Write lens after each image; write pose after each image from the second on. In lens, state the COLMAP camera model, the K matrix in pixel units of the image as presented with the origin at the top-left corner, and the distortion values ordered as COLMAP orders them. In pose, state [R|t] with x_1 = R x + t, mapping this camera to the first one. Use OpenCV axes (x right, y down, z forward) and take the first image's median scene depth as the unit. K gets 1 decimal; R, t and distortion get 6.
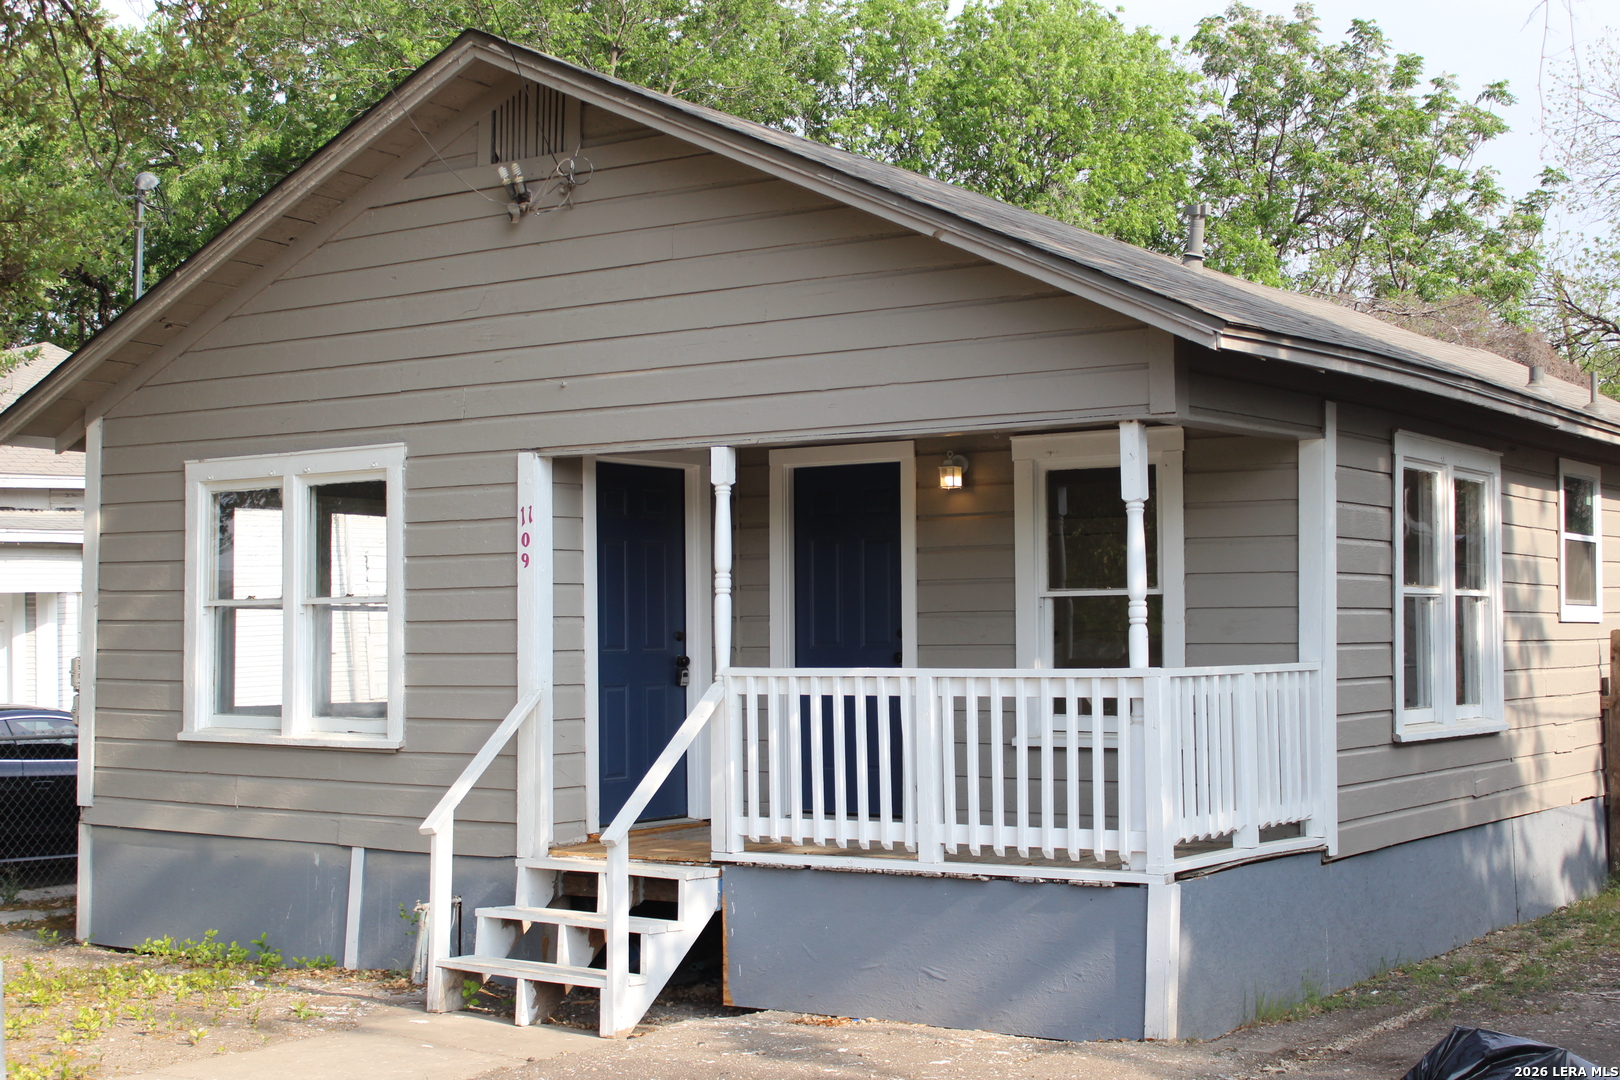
lens RADIAL K [[2139.8, 0, 810.0], [0, 2139.8, 540.0], [0, 0, 1]] dist [0.006560, 0.022789]
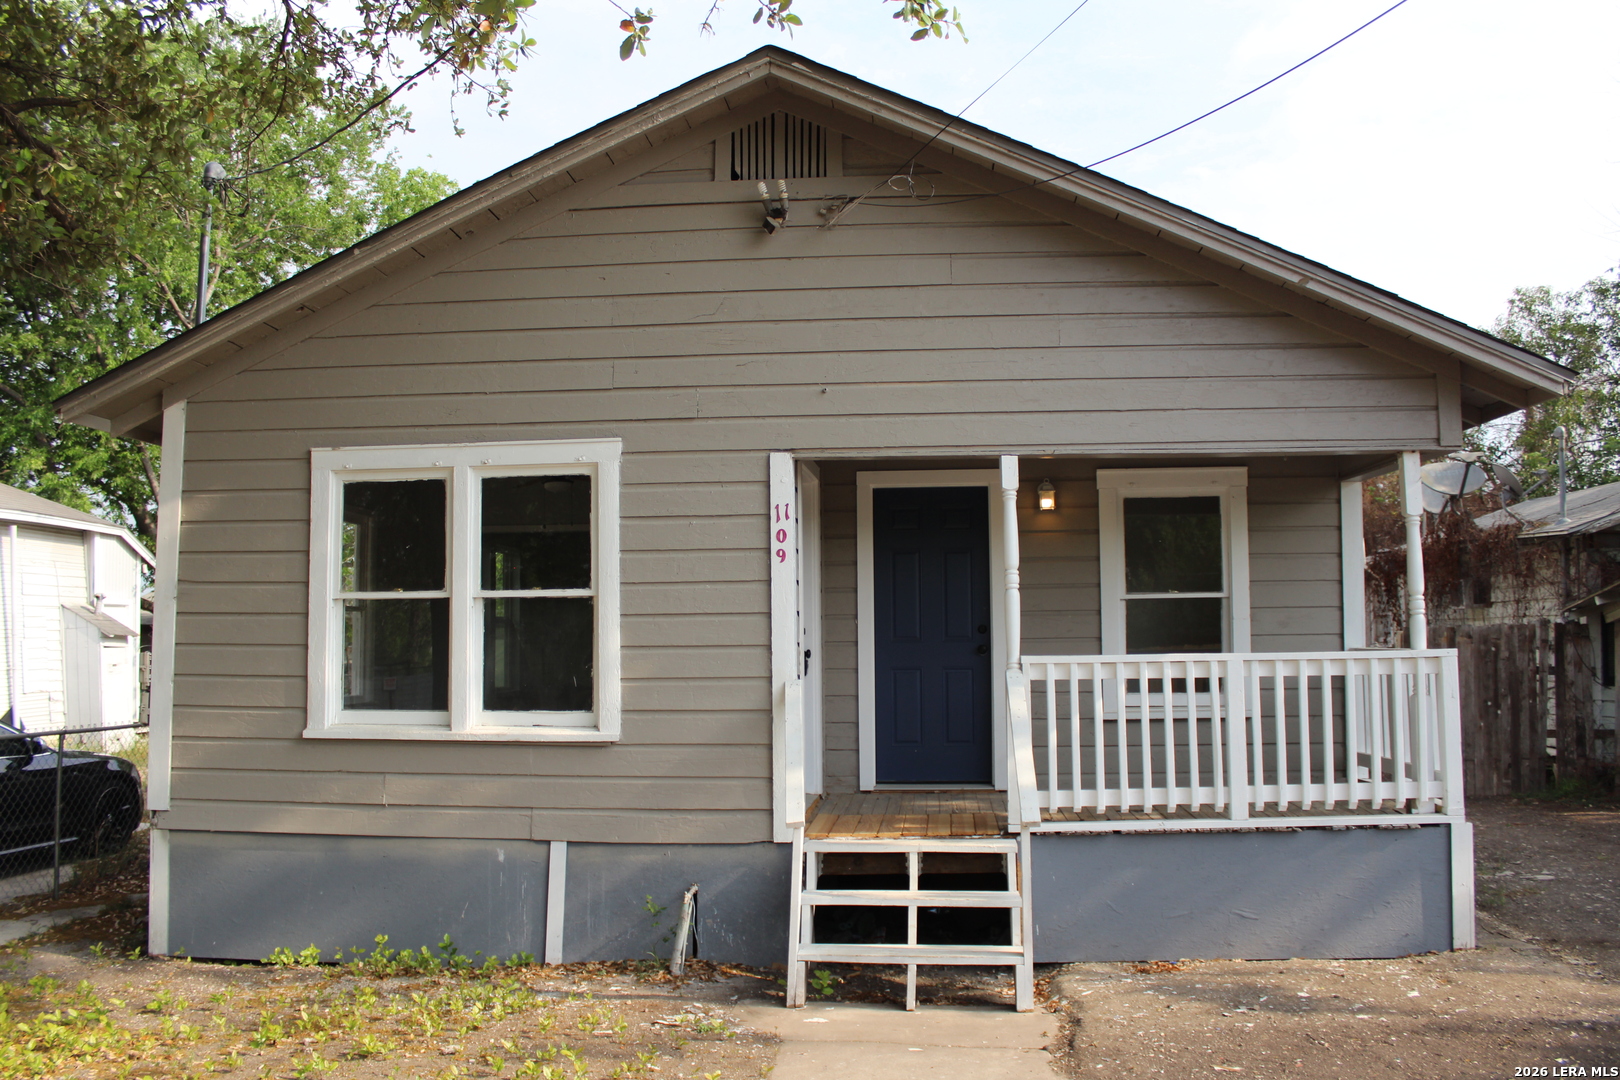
lens RADIAL K [[1331.8, 0, 807.7], [0, 1331.8, 549.0], [0, 0, 1]] dist [-0.108188, 0.002160]
pose [[0.870400, 0.033391, 0.491212, -0.430150], [-0.018445, 0.999209, -0.035240, 0.028175], [-0.492000, 0.021613, 0.870327, 0.419584]]
